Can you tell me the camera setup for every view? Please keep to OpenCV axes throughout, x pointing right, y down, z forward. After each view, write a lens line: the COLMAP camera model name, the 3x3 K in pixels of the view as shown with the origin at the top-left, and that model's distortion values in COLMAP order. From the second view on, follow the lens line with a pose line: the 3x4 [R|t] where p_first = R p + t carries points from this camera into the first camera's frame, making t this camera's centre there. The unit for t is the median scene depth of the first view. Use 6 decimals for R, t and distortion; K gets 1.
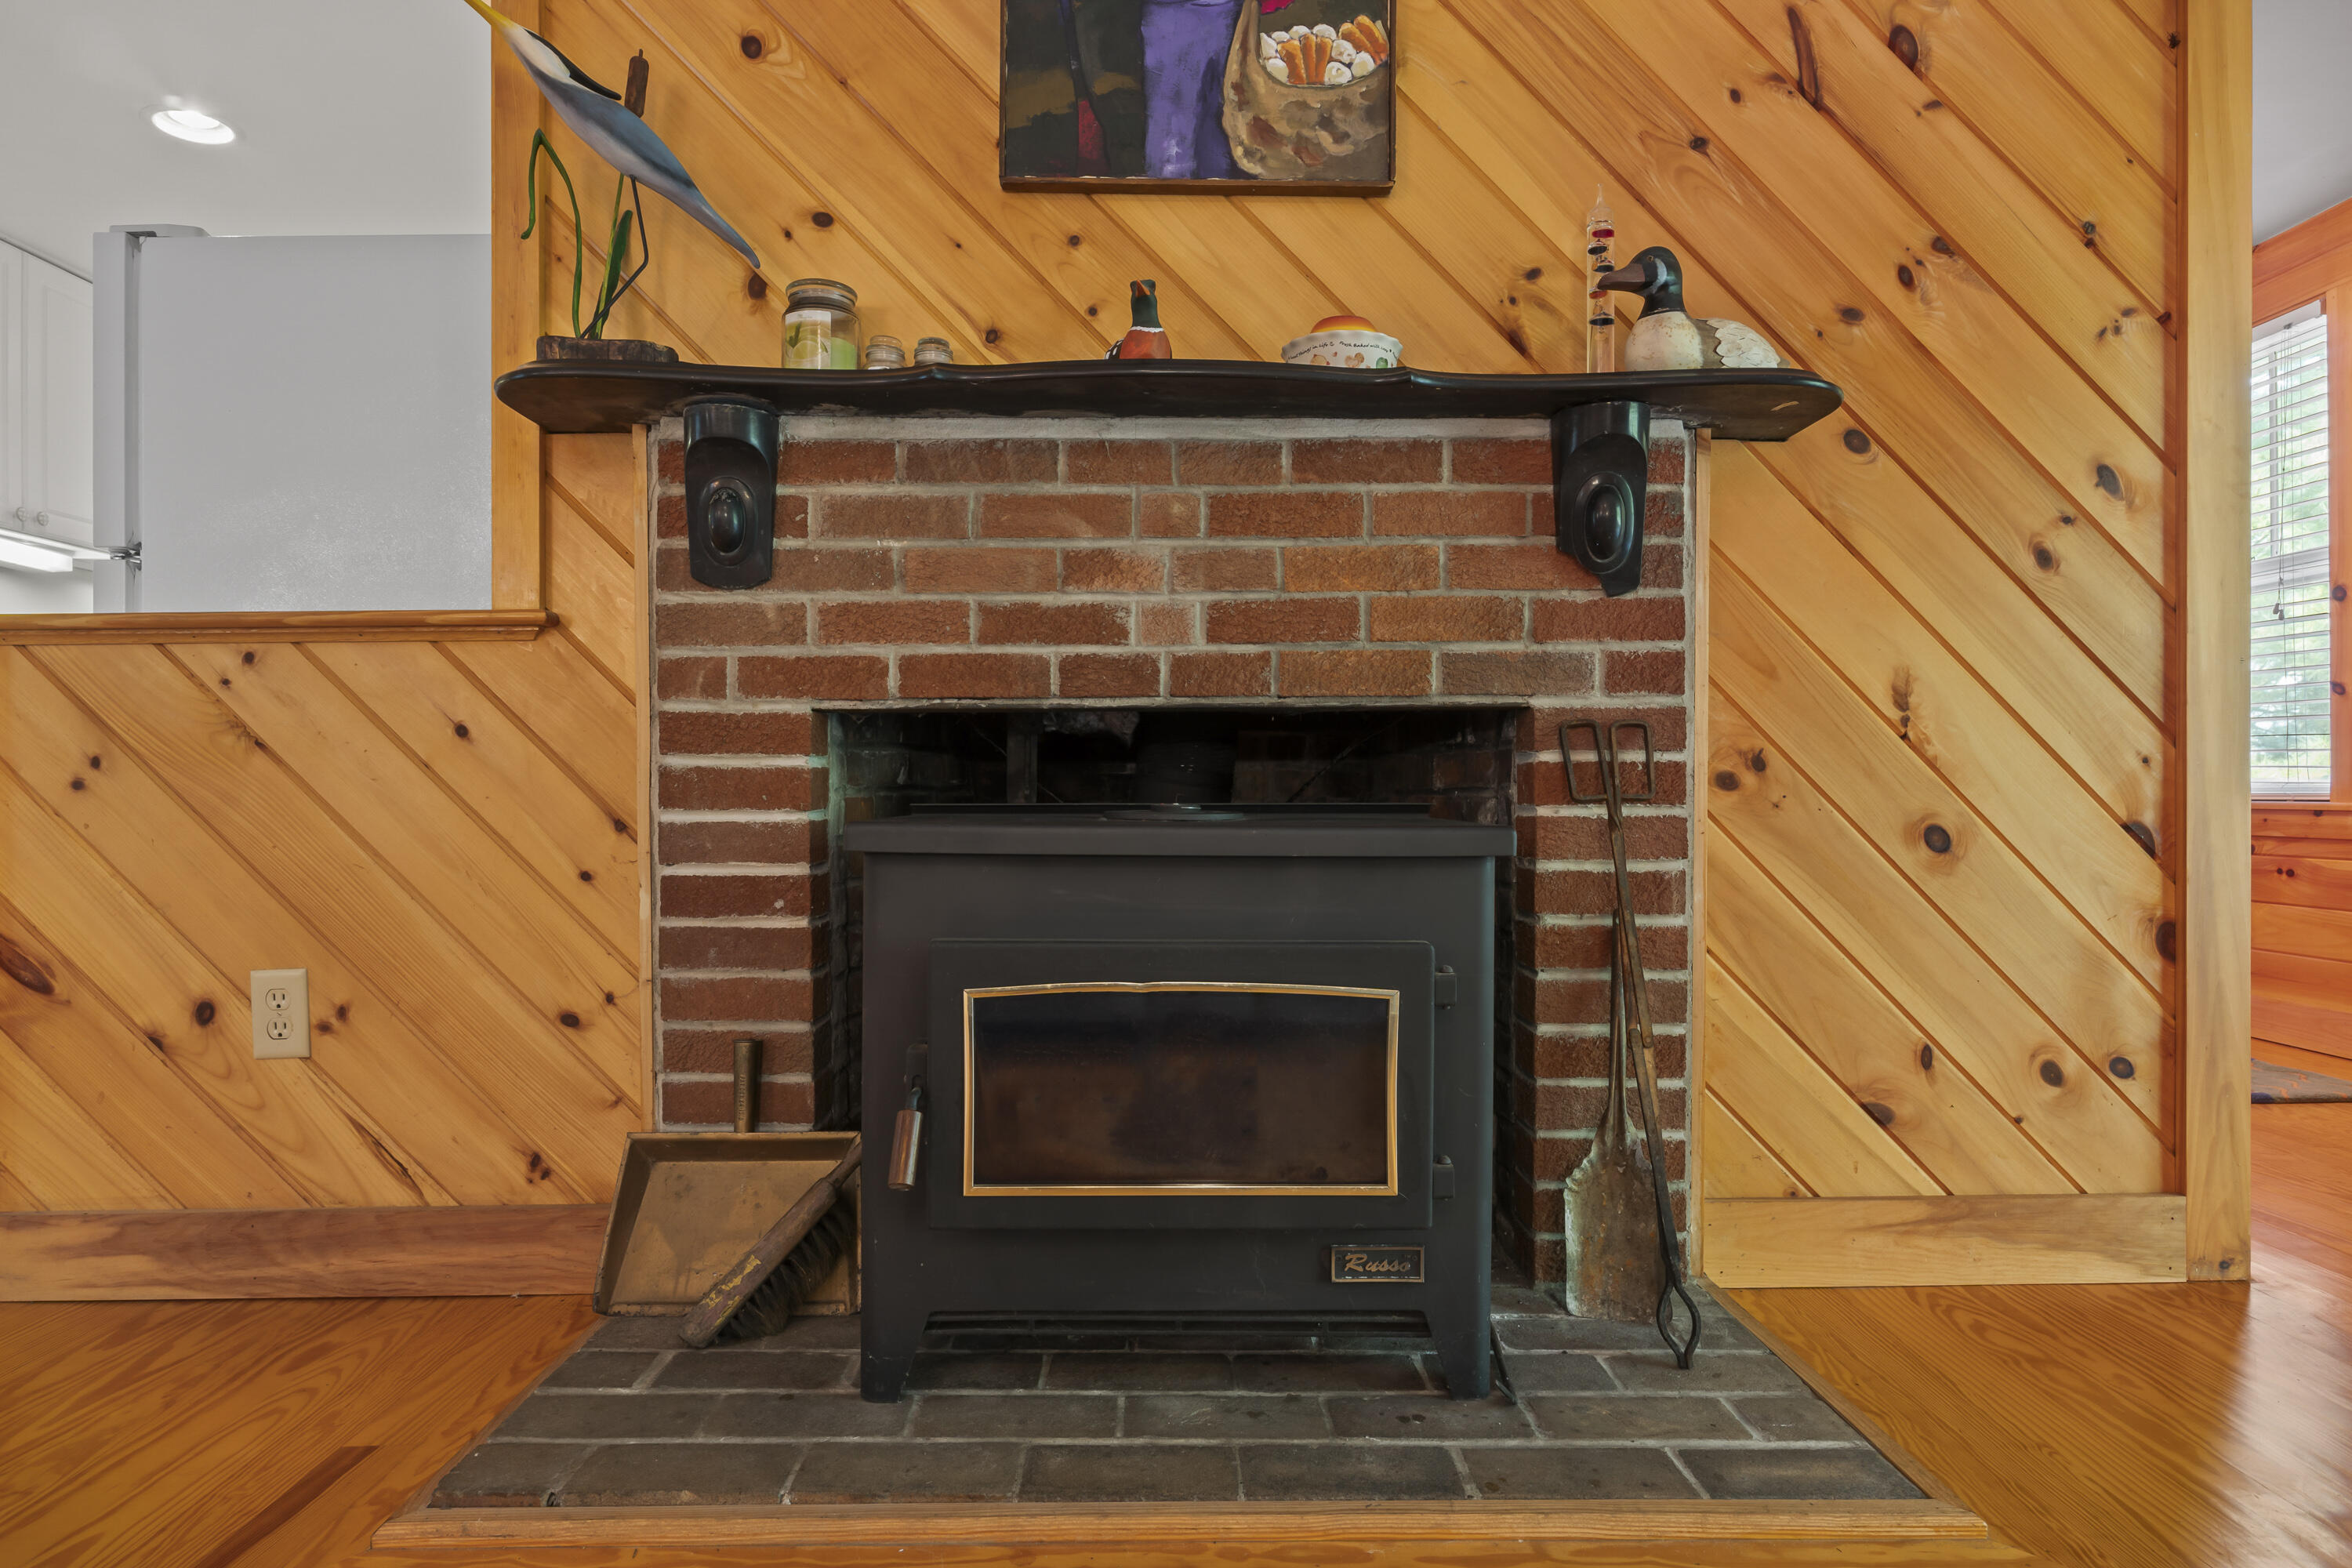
lens RADIAL K [[1444.2, 0, 1176.0], [0, 1444.2, 784.0], [0, 0, 1]] dist [-0.006315, -0.001240]
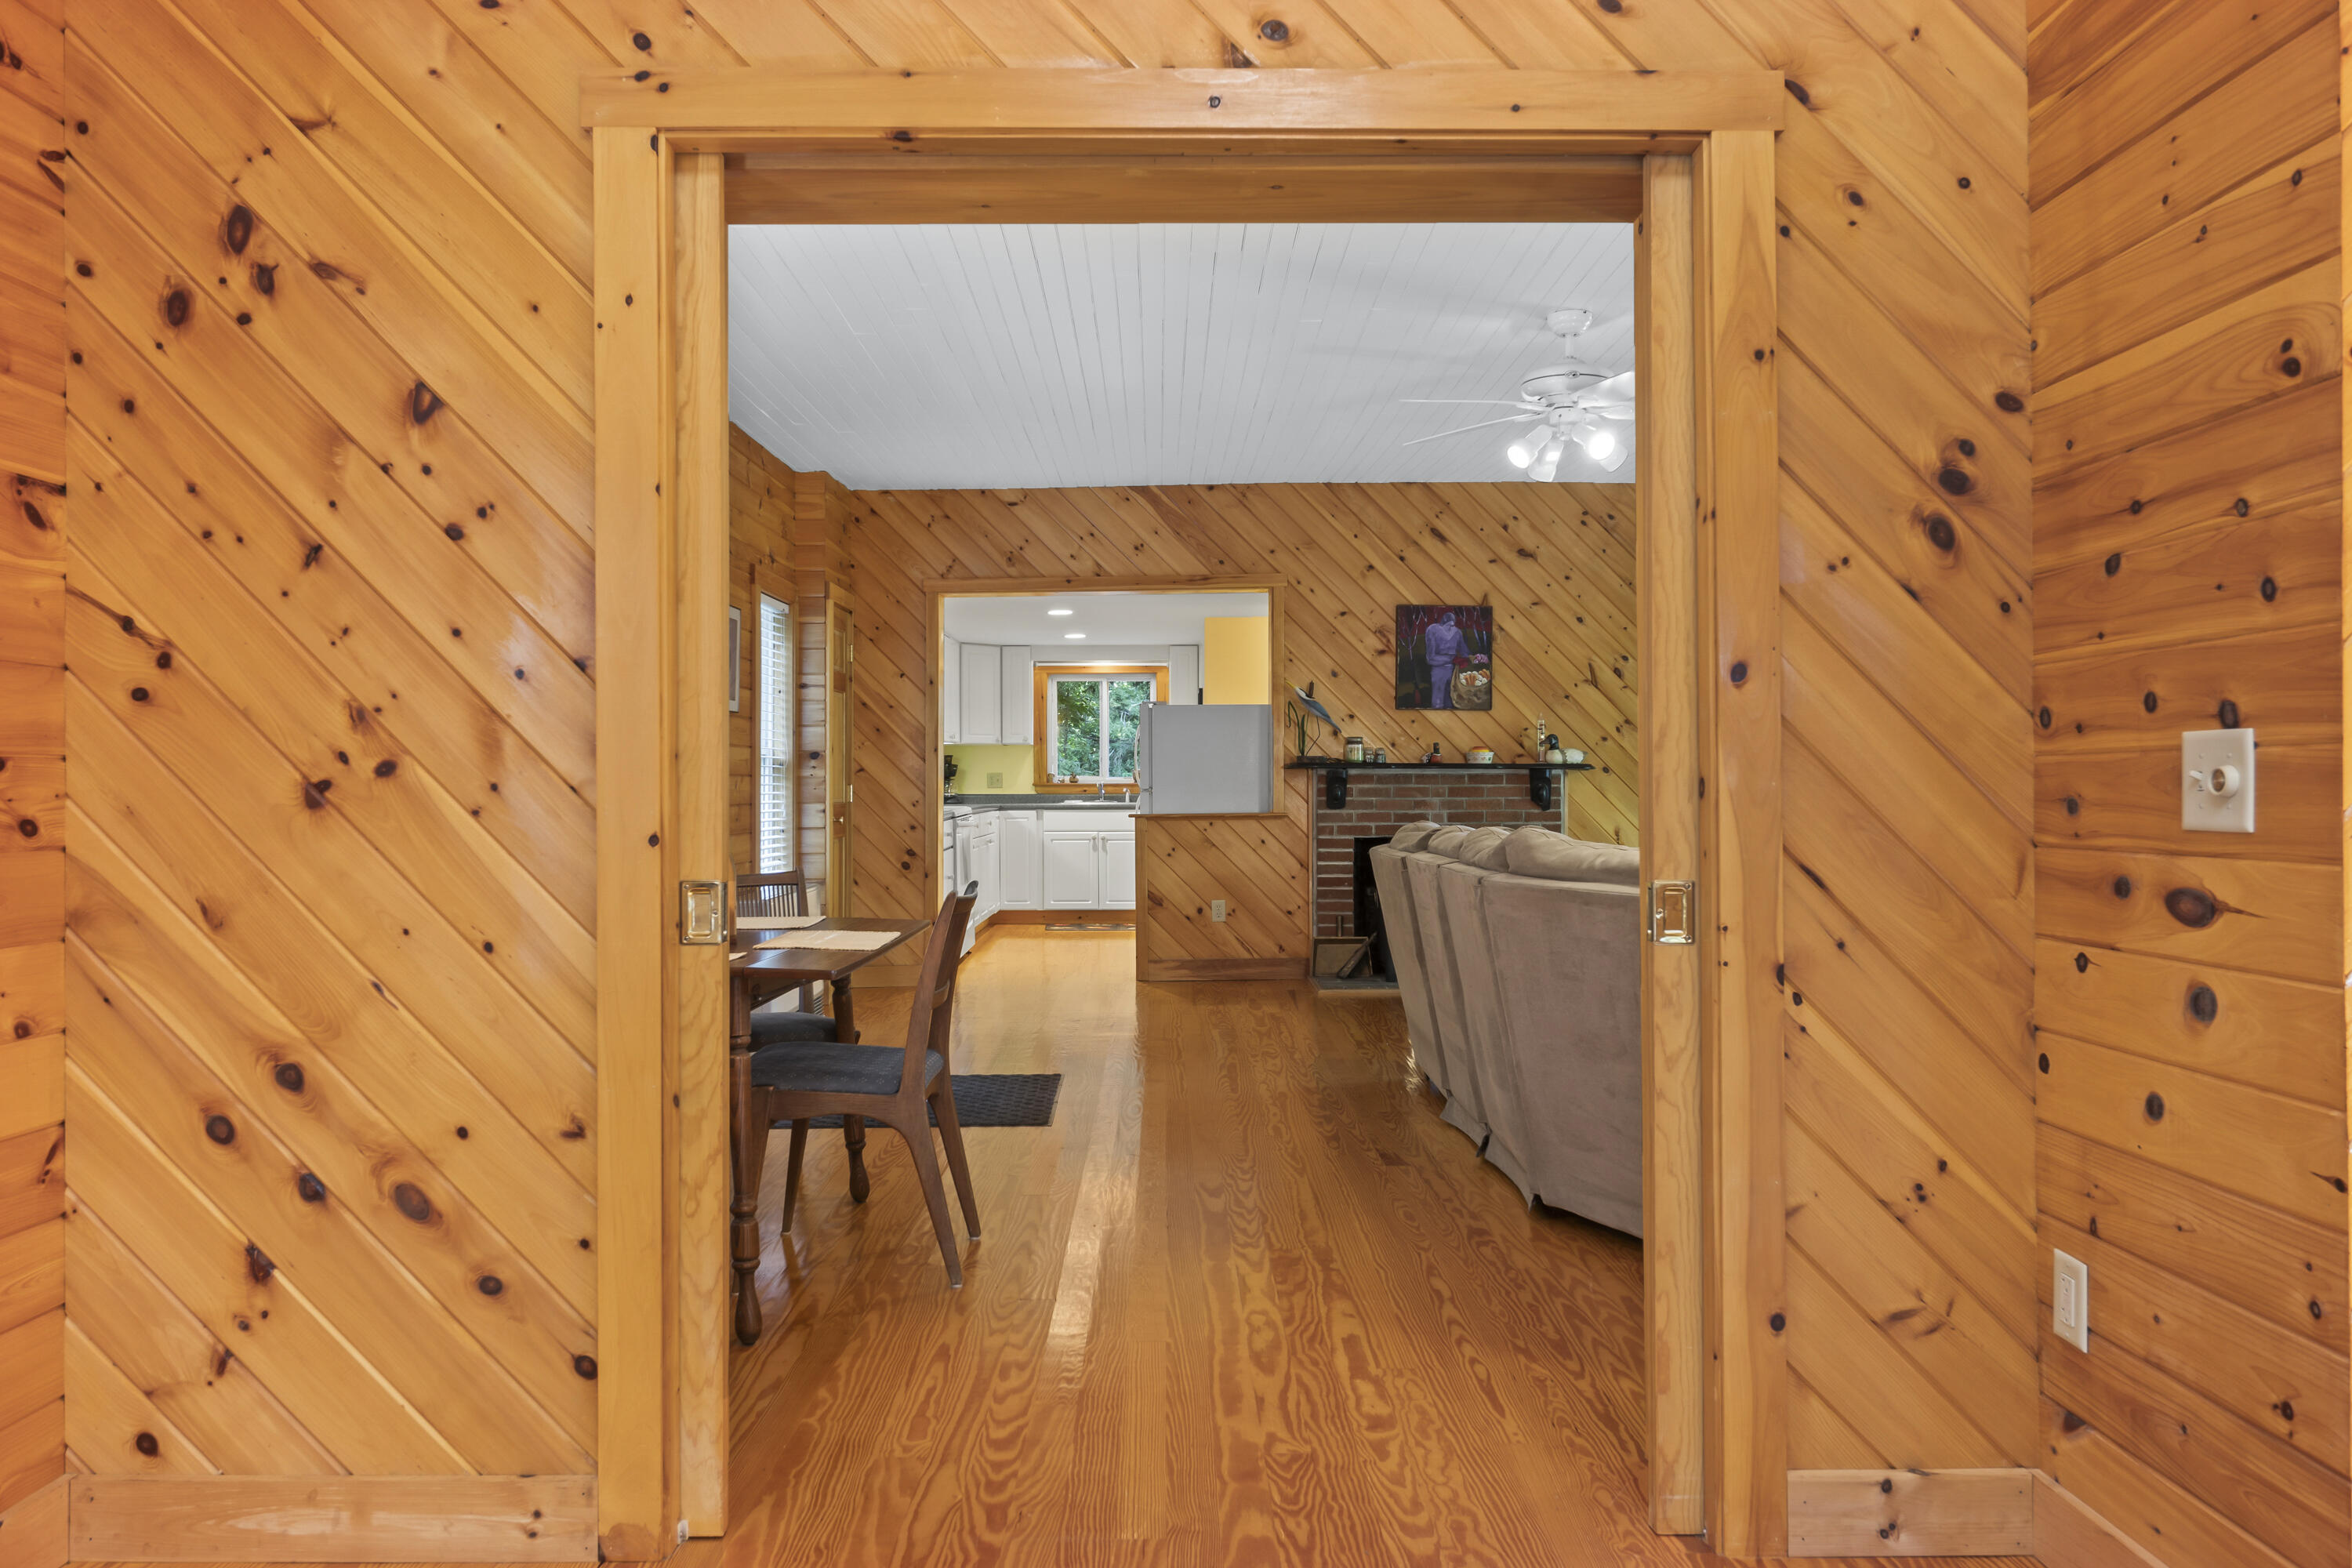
lens RADIAL K [[1545.5, 0, 1176.0], [0, 1545.5, 784.0], [0, 0, 1]] dist [-0.005144, -0.003358]
pose [[0.999999, 0.001115, 0.000884, -0.756718], [-0.001115, 0.999999, -0.000388, -0.201407], [-0.000884, 0.000387, 1.000000, -3.423368]]
